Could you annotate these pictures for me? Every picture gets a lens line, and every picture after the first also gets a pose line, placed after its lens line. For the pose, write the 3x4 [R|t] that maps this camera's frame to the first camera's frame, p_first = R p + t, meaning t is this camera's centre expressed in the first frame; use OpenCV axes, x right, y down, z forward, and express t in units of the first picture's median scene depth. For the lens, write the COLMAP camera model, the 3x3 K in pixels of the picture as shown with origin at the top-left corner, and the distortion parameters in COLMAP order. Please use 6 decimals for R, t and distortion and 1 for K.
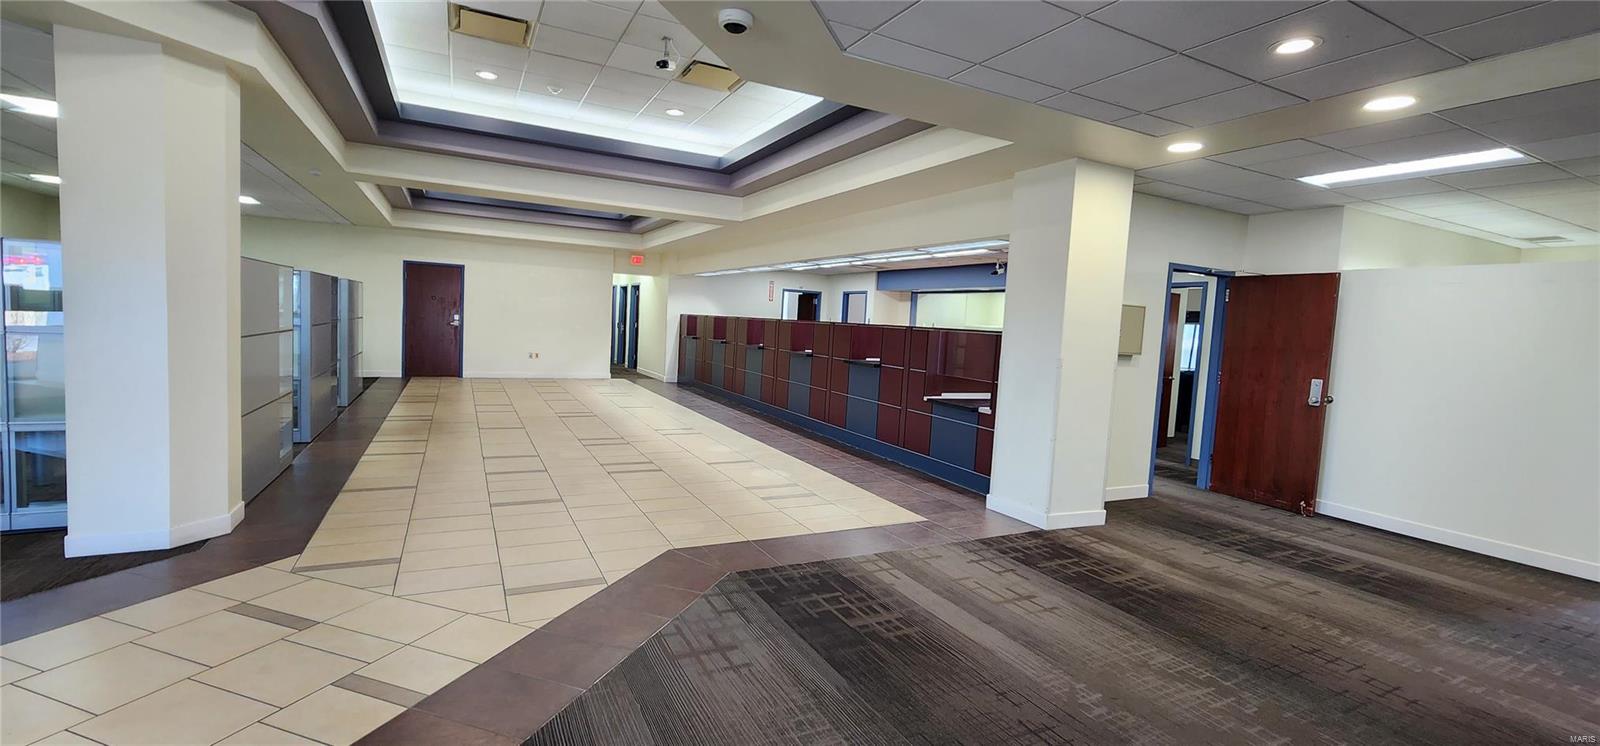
lens RADIAL K [[664.1, 0, 797.1], [0, 664.1, 367.8], [0, 0, 1]] dist [-0.002715, -0.000366]
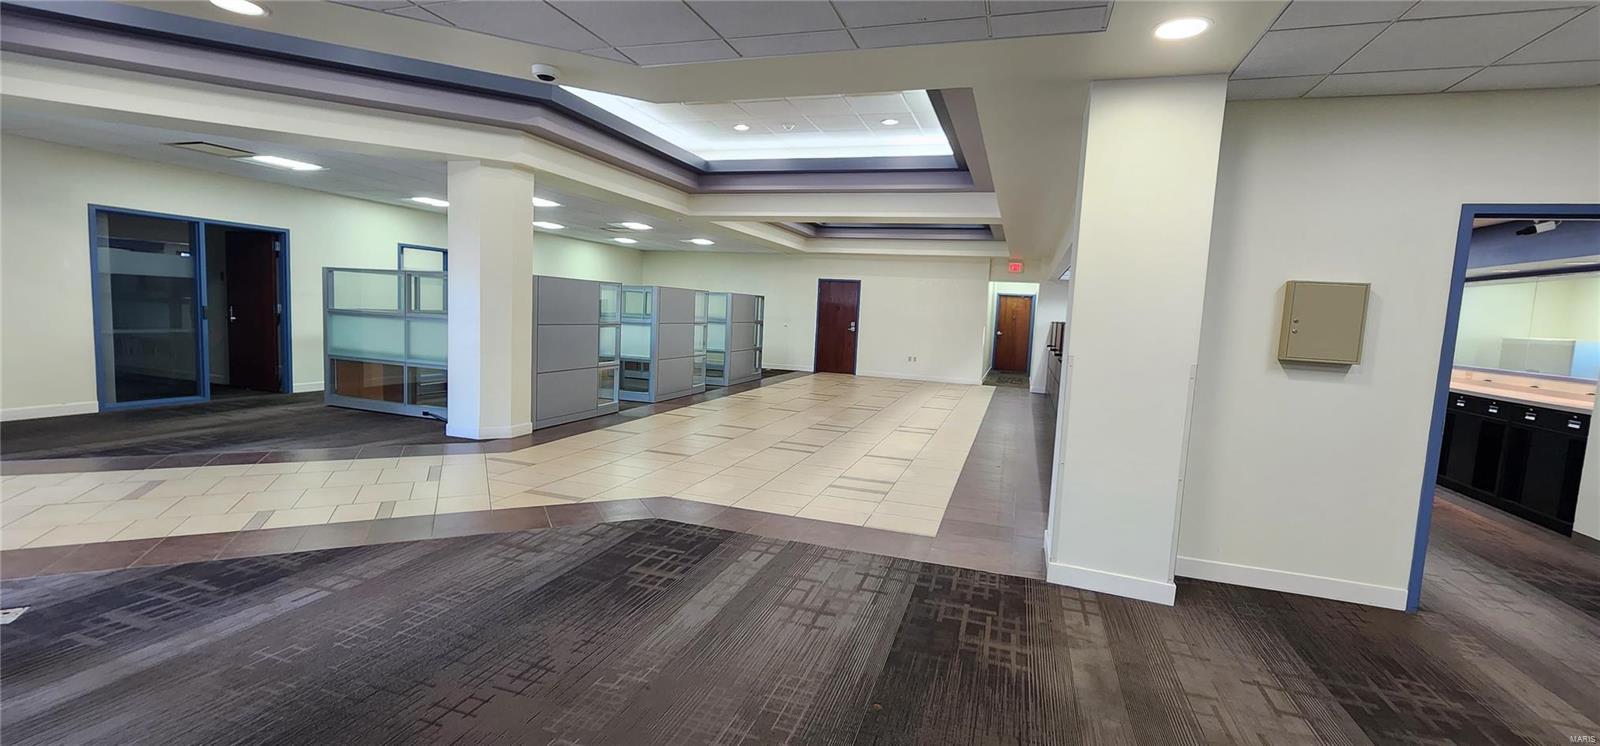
lens RADIAL K [[664.1, 0, 809.3], [0, 664.1, 370.2], [0, 0, 1]] dist [-0.002715, -0.000366]
pose [[0.704935, 0.046047, -0.707776, 0.821575], [-0.062167, 0.998061, 0.003016, 0.021255], [0.706542, 0.041874, 0.706431, 0.307720]]
